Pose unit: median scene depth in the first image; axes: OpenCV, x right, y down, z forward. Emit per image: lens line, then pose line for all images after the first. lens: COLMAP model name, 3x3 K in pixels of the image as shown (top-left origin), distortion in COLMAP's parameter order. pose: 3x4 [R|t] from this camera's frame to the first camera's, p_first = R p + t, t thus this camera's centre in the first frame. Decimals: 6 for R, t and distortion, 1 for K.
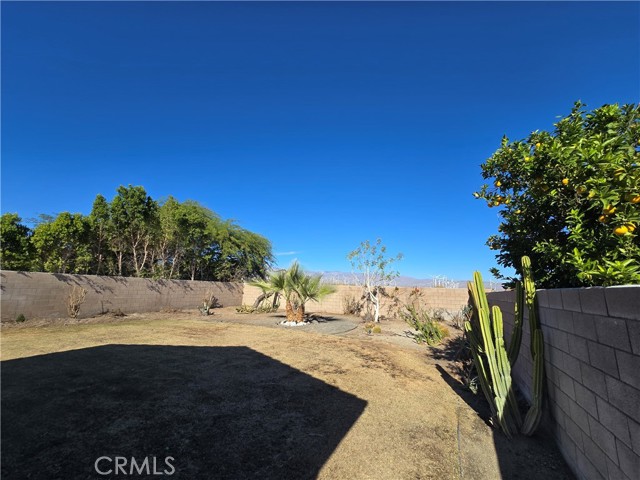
lens RADIAL K [[261.4, 0, 316.3], [0, 261.4, 241.8], [0, 0, 1]] dist [-0.000898, 0.001860]
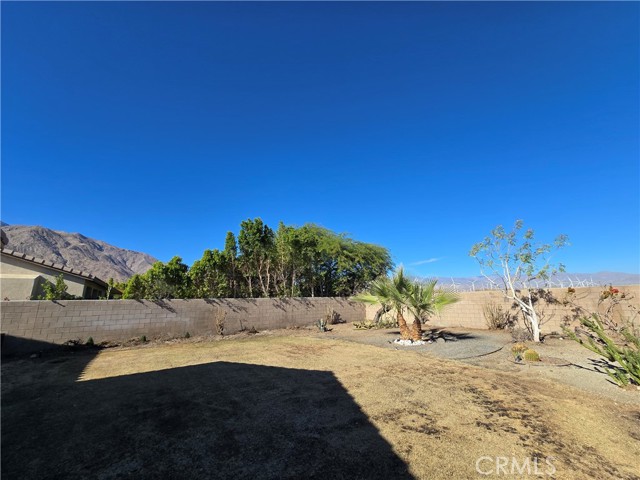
lens RADIAL K [[261.4, 0, 318.2], [0, 261.4, 242.4], [0, 0, 1]] dist [-0.000898, 0.001860]
pose [[0.870094, -0.161439, -0.465697, 0.092597], [0.139794, 0.986868, -0.080921, 0.027541], [0.472645, 0.005307, 0.881237, 0.132434]]
